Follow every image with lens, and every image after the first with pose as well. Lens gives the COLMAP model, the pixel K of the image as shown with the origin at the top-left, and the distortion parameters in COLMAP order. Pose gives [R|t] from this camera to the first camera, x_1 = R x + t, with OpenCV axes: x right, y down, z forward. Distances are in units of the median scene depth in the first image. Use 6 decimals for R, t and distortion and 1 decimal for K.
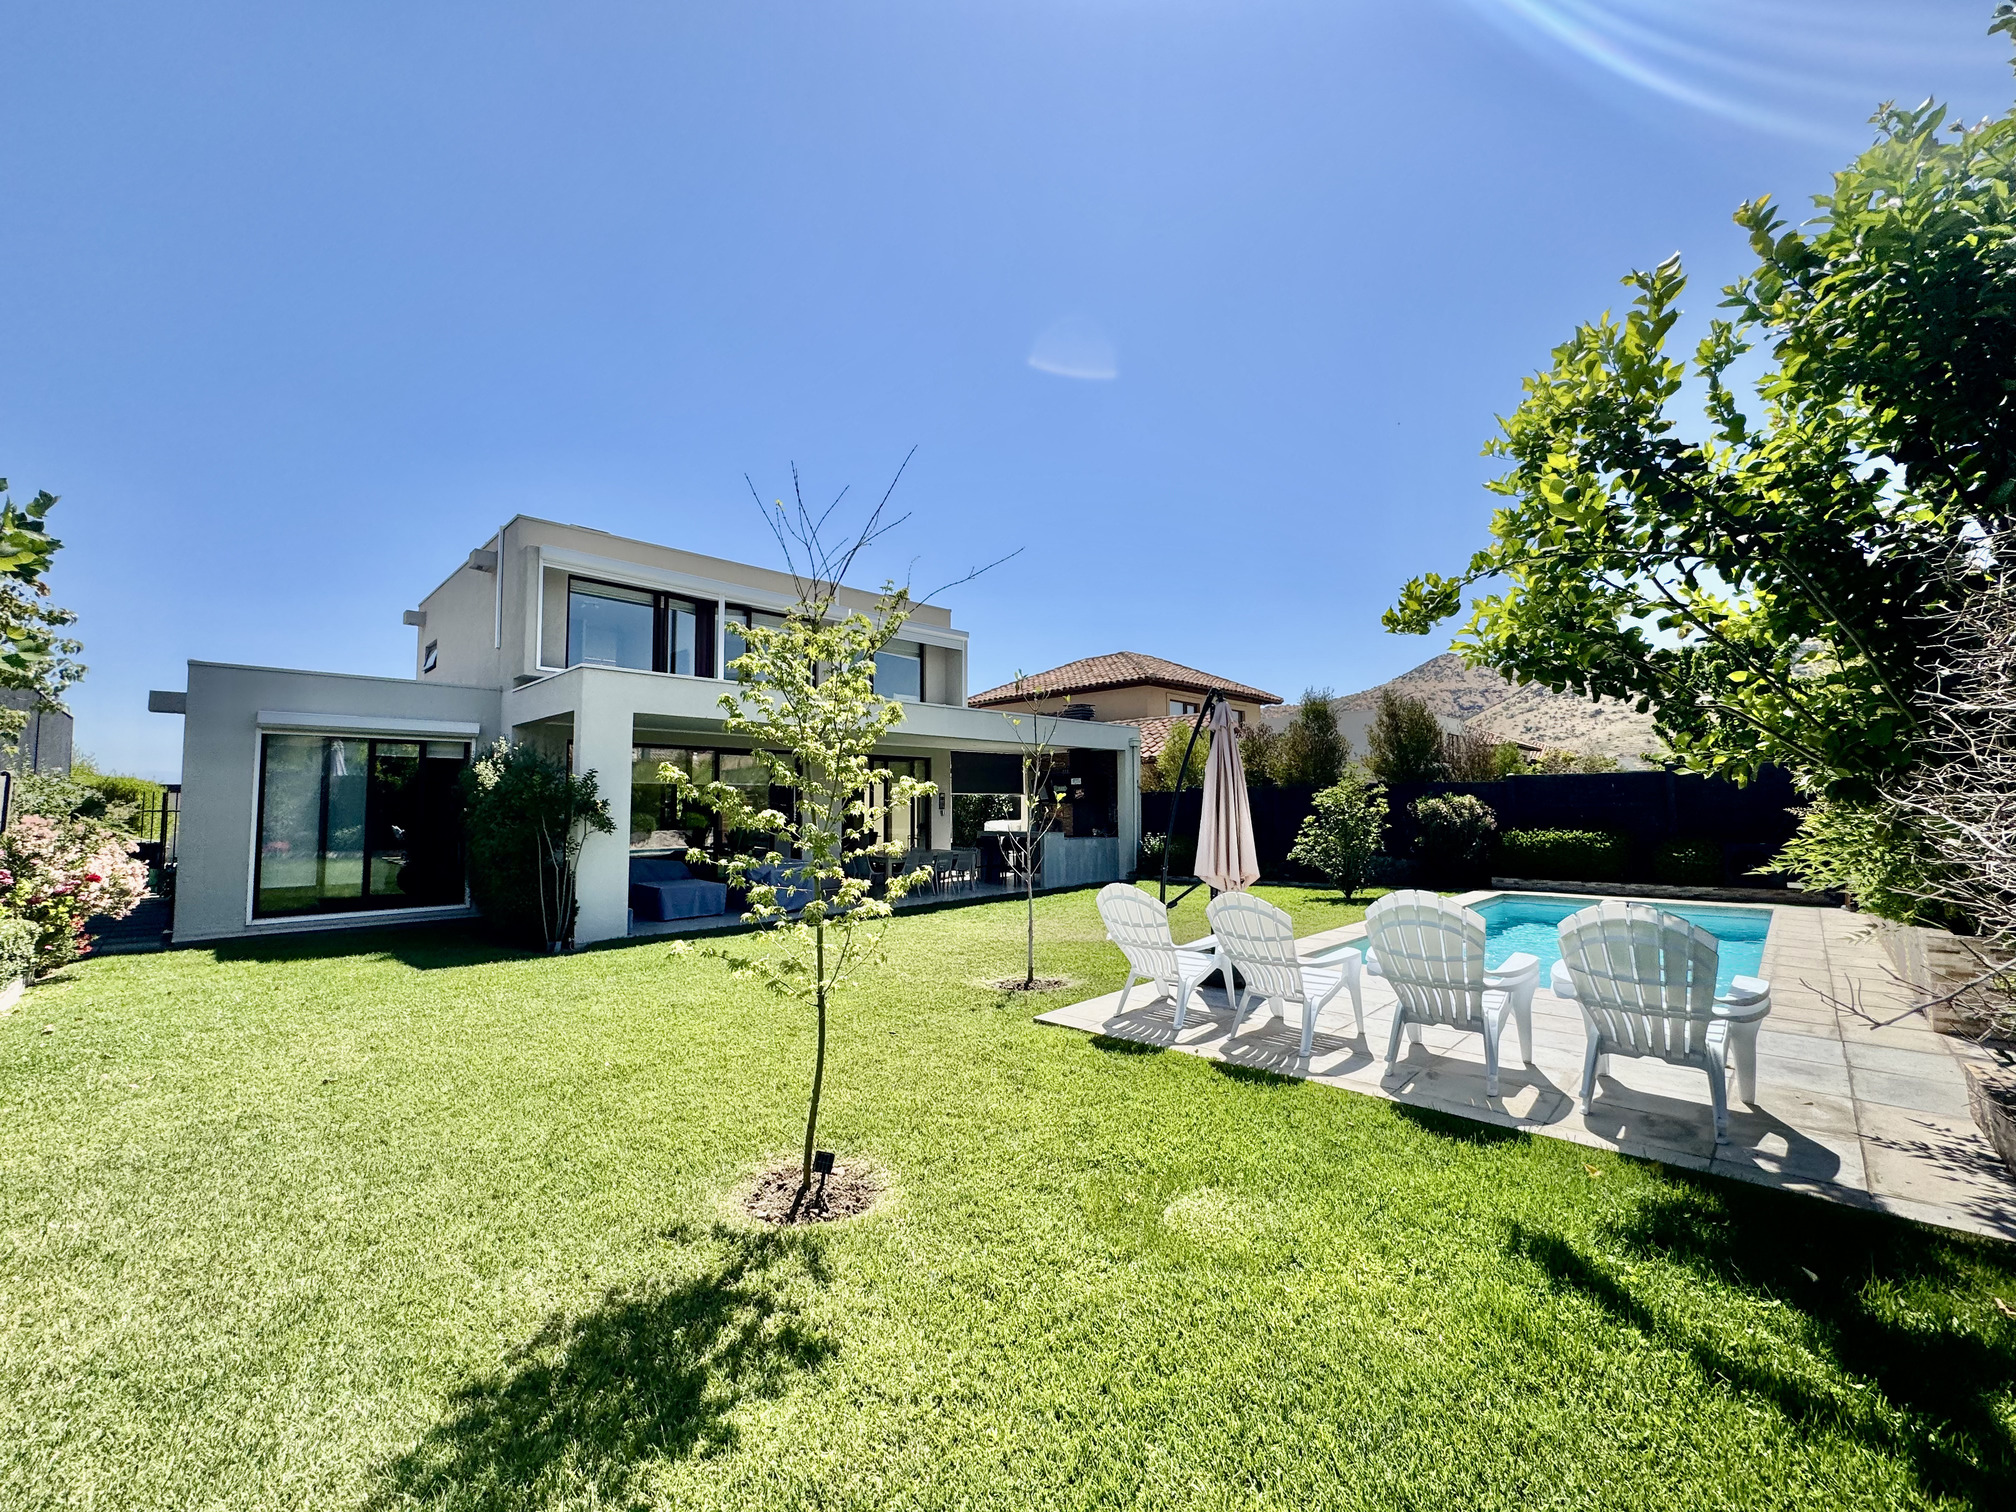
lens RADIAL K [[815.5, 0, 1007.8], [0, 815.5, 757.8], [0, 0, 1]] dist [0.000164, -0.000455]
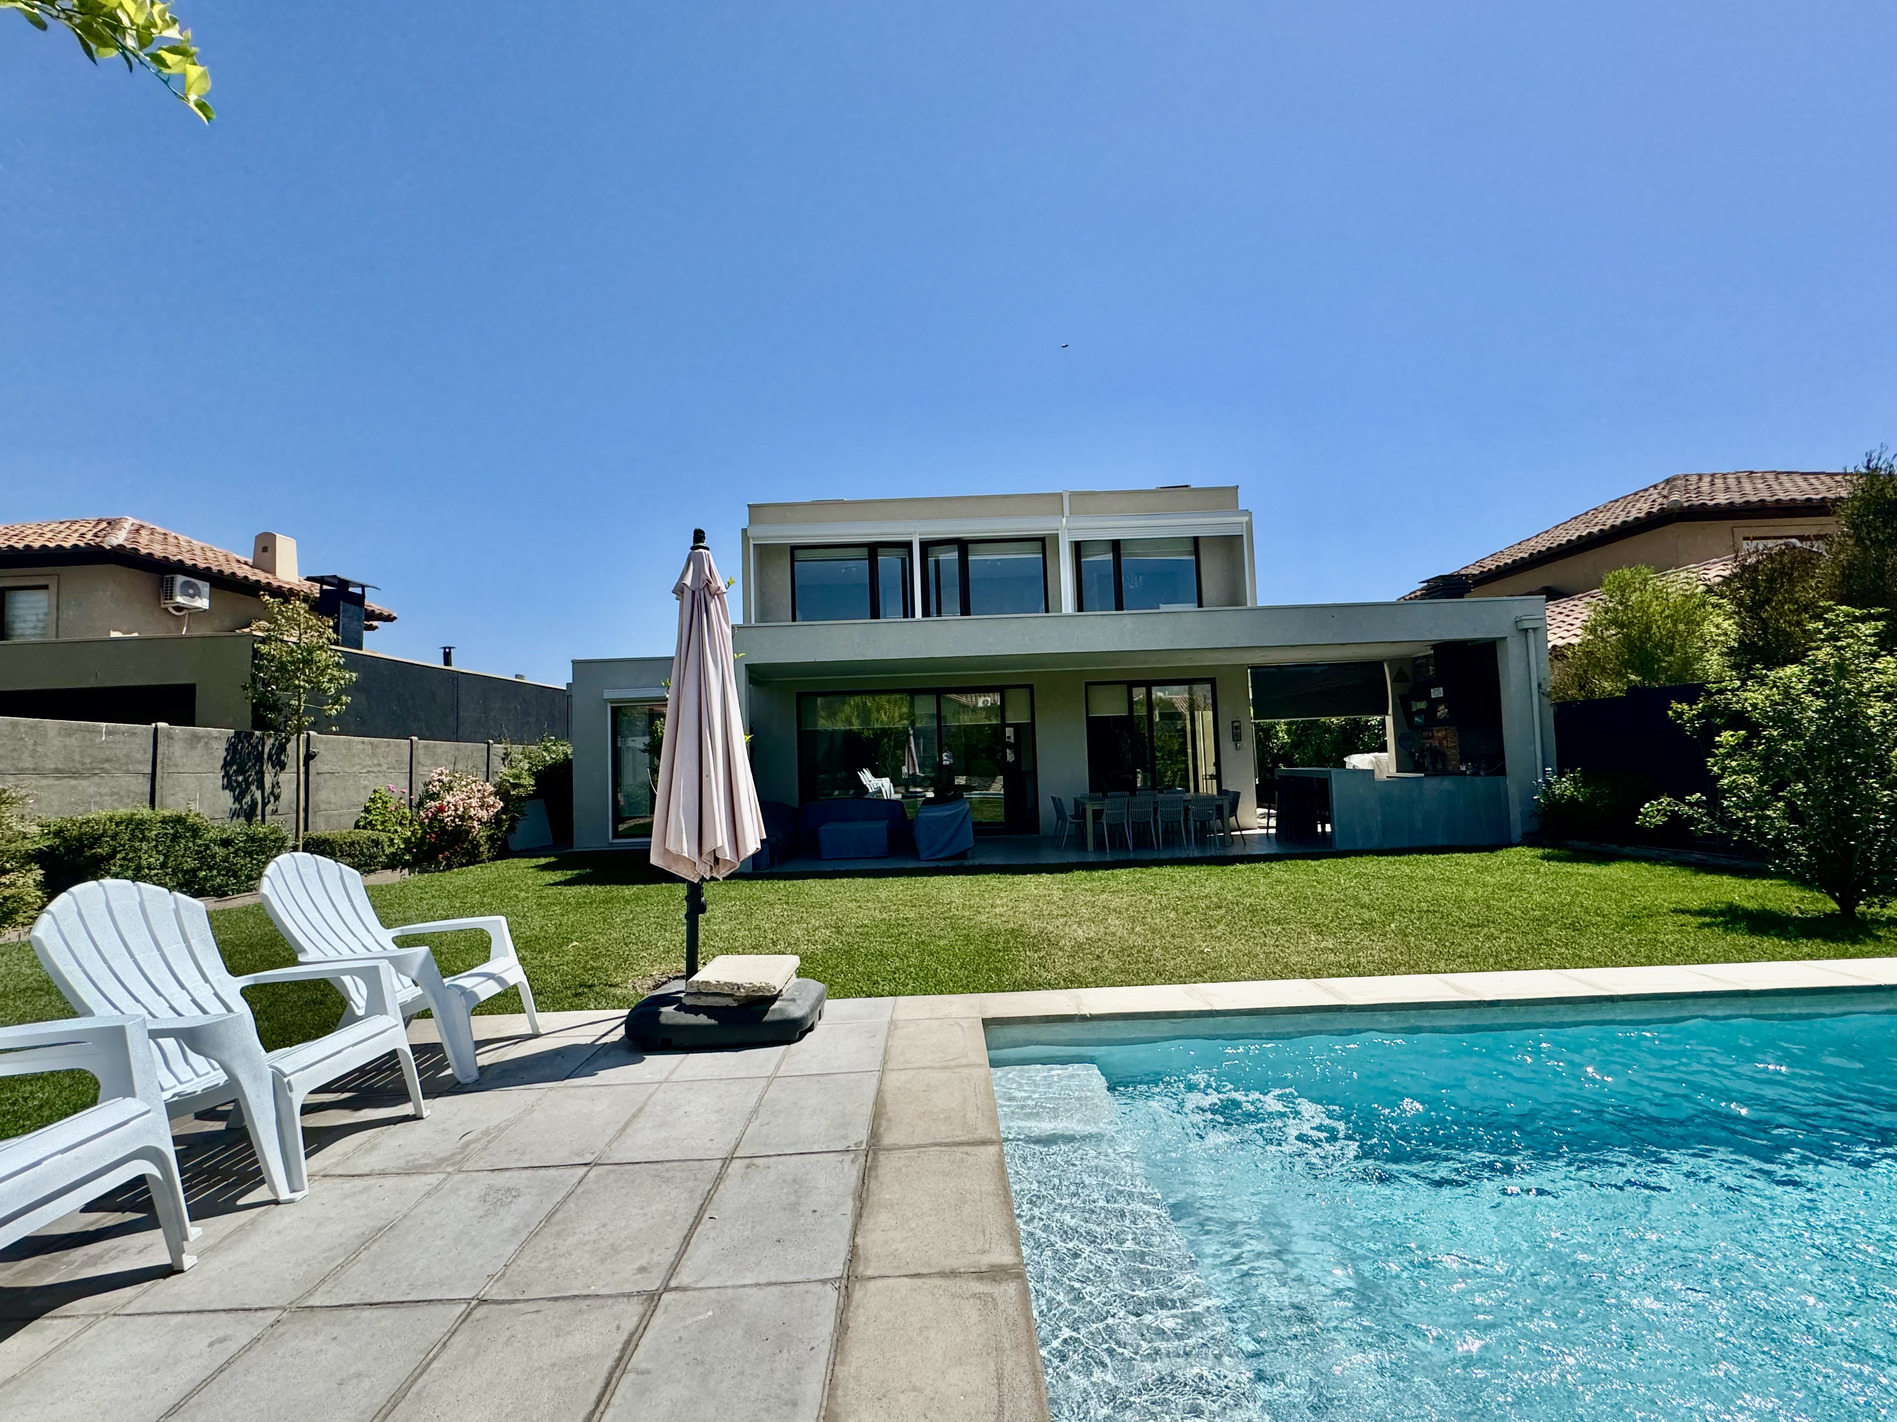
lens RADIAL K [[815.3, 0, 944.9], [0, 815.3, 701.9], [0, 0, 1]] dist [0.000241, 0.001253]
pose [[0.702741, -0.067769, -0.708211, 0.282960], [0.074346, 0.996998, -0.021631, 0.021648], [0.707550, -0.037452, 0.705670, 0.248644]]
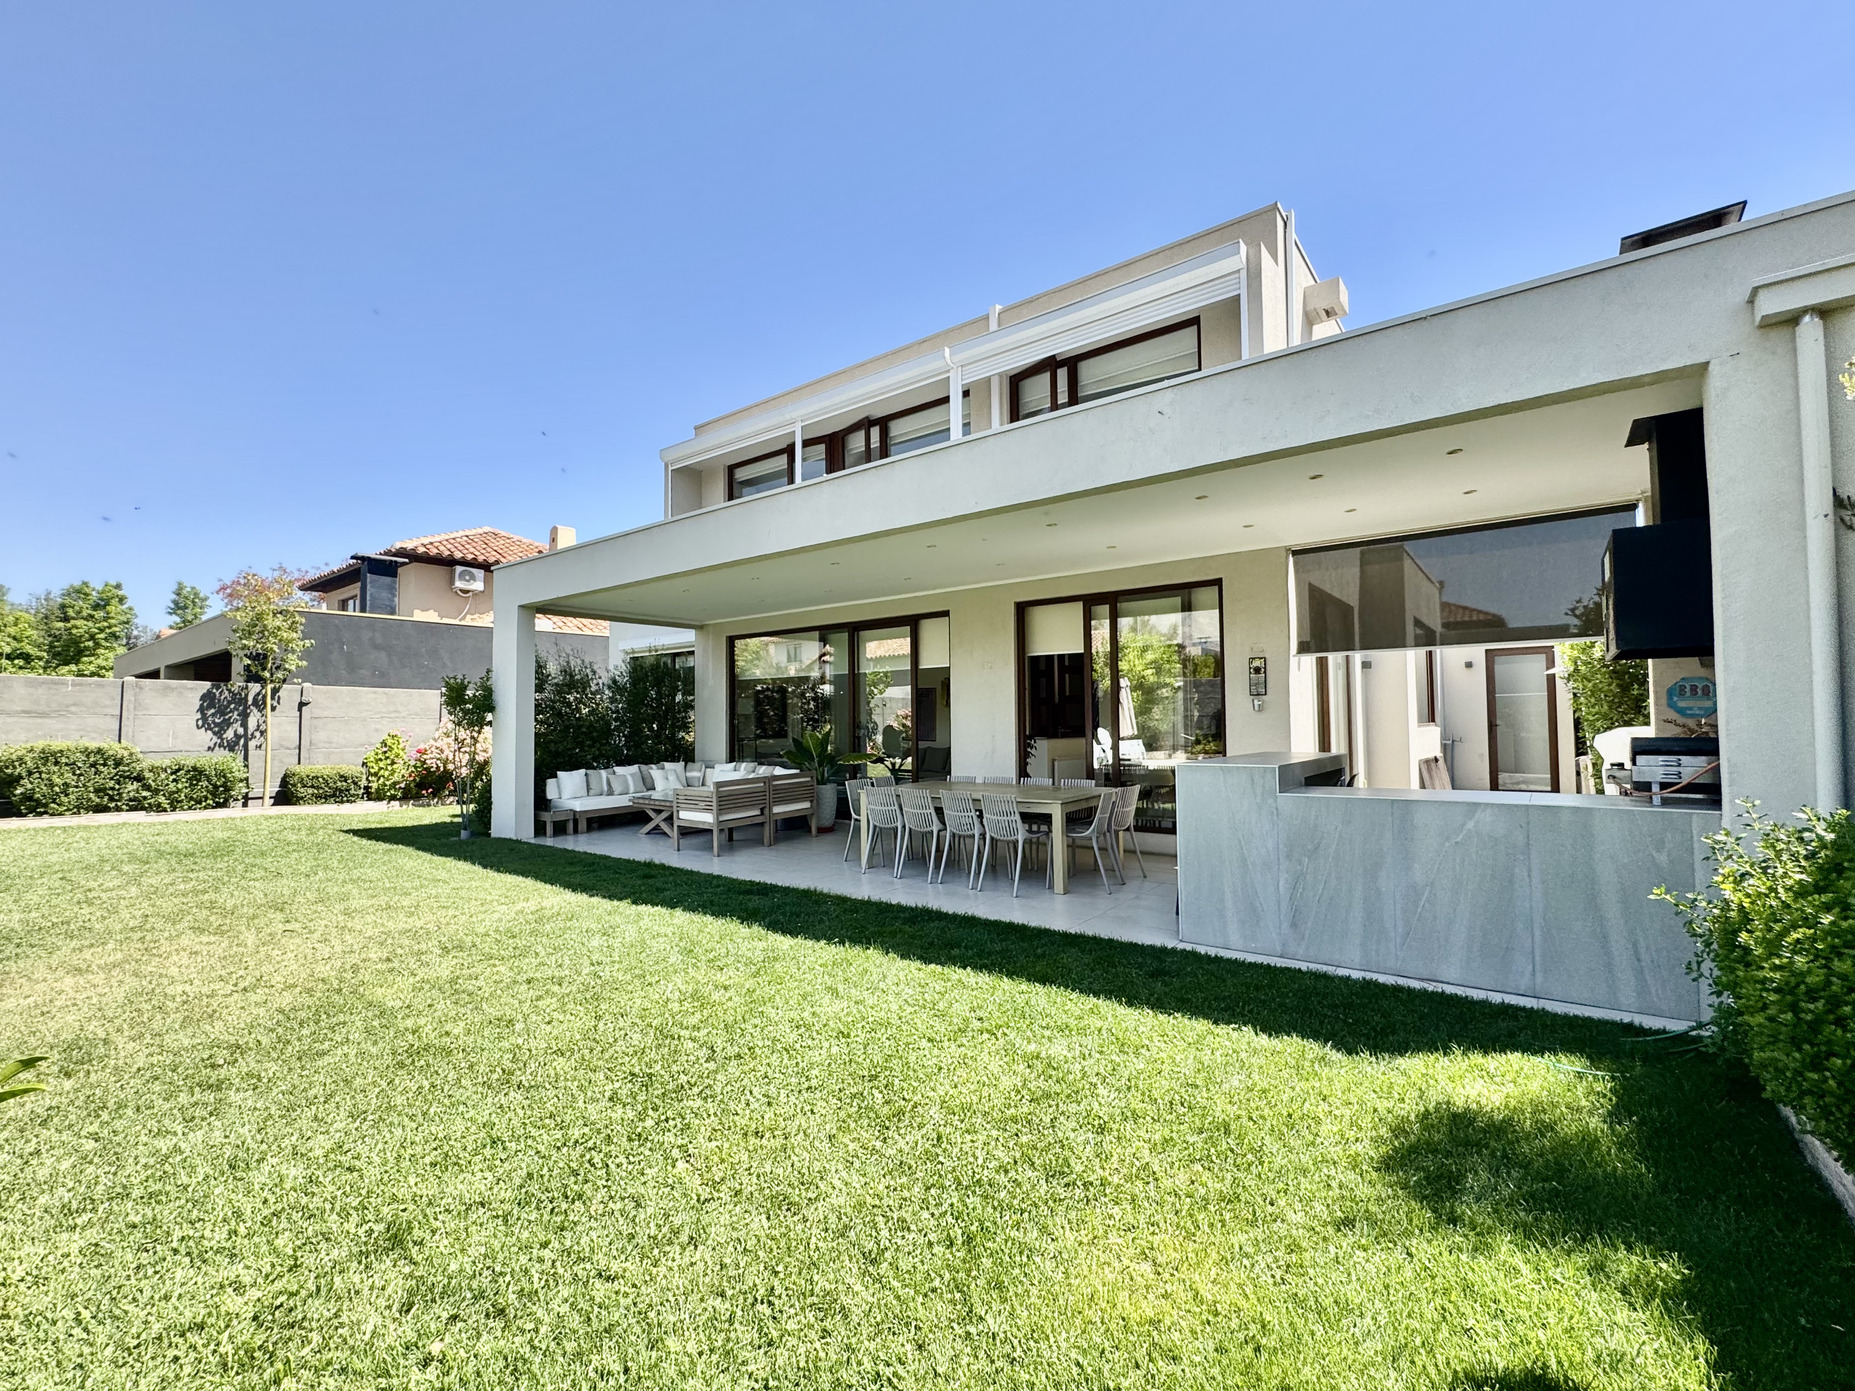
lens RADIAL K [[797.2, 0, 932.1], [0, 797.2, 696.9], [0, 0, 1]] dist [0.000241, 0.001253]
pose [[0.127023, -0.025518, -0.991571, 0.306028], [0.071665, 0.997293, -0.016485, 0.058804], [0.989307, -0.068967, 0.128508, 0.788259]]
